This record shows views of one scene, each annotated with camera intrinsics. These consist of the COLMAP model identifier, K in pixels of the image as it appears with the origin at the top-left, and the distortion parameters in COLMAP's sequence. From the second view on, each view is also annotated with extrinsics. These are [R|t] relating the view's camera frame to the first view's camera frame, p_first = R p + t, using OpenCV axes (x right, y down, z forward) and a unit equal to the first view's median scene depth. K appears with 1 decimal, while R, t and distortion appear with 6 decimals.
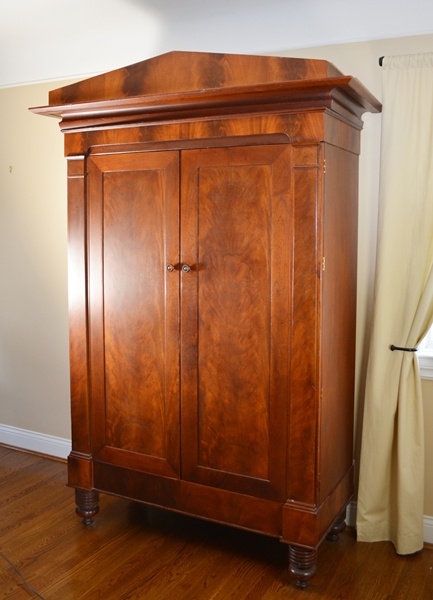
lens RADIAL K [[607.6, 0, 230.3], [0, 607.6, 256.1], [0, 0, 1]] dist [-0.071700, -0.003621]
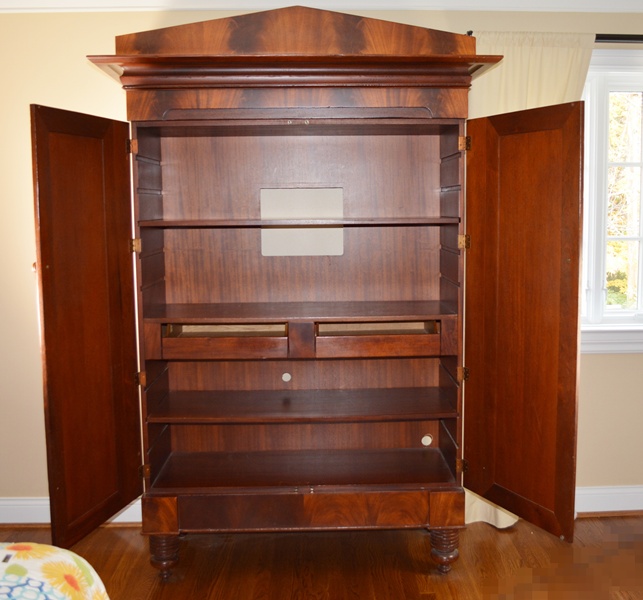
lens RADIAL K [[818.6, 0, 345.7], [0, 818.6, 298.9], [0, 0, 1]] dist [-0.076235, 0.013343]
pose [[0.876263, -0.066017, 0.477289, -0.597478], [0.040664, 0.997168, 0.063270, 0.012729], [-0.480114, -0.036033, 0.876466, -0.079727]]
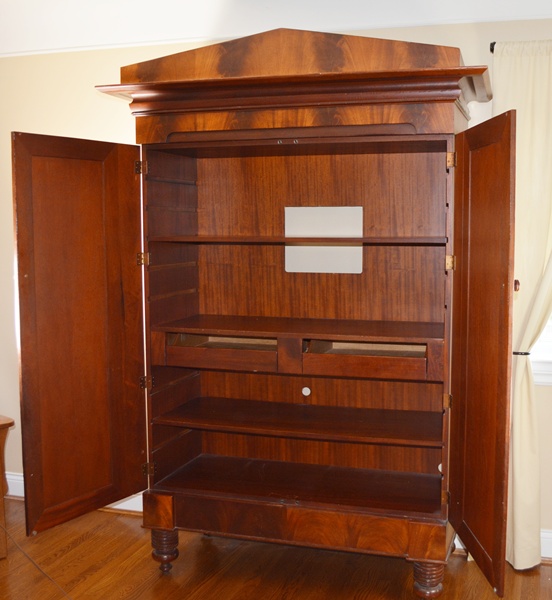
lens RADIAL K [[787.6, 0, 317.7], [0, 787.6, 297.4], [0, 0, 1]] dist [-0.085494, 0.044414]
pose [[0.983401, -0.020671, 0.180266, -0.247376], [0.014722, 0.999304, 0.034279, 0.020157], [-0.180849, -0.031056, 0.983020, -0.156632]]
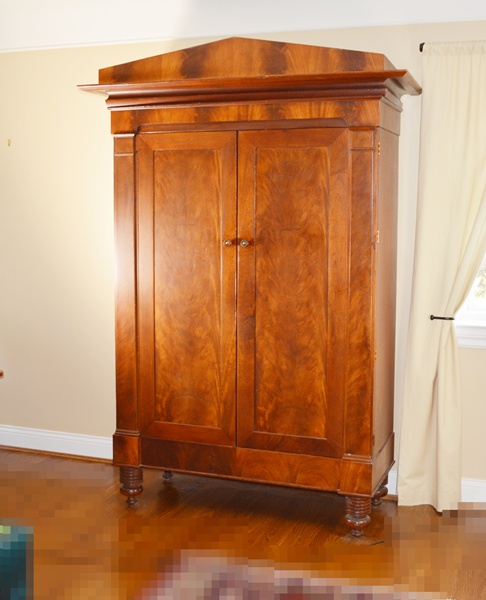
lens RADIAL K [[847.7, 0, 224.0], [0, 847.7, 273.8], [0, 0, 1]] dist [-0.060738, -0.046411]
pose [[0.994997, -0.010463, 0.099352, -0.251956], [0.007713, 0.999577, 0.028025, 0.031563], [-0.099603, -0.027119, 0.994658, -0.459821]]
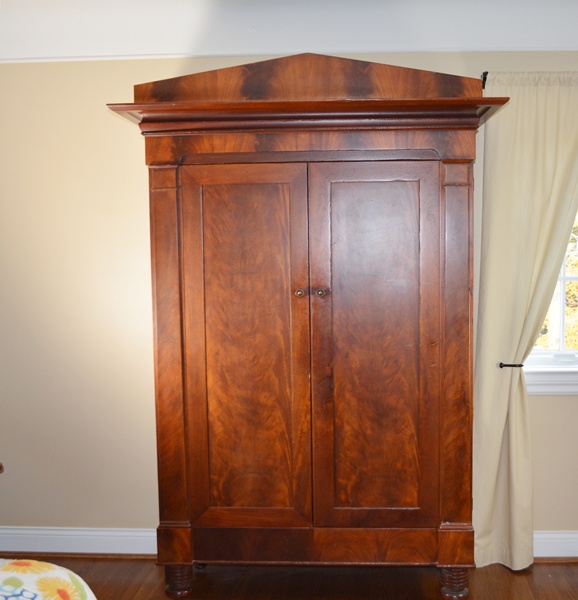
lens RADIAL K [[846.5, 0, 336.0], [0, 846.5, 317.2], [0, 0, 1]] dist [-0.067713, -0.015968]
pose [[0.913650, -0.049562, 0.403469, -0.560195], [0.038697, 0.998636, 0.035043, 0.013339], [-0.404656, -0.016404, 0.914322, -0.172977]]
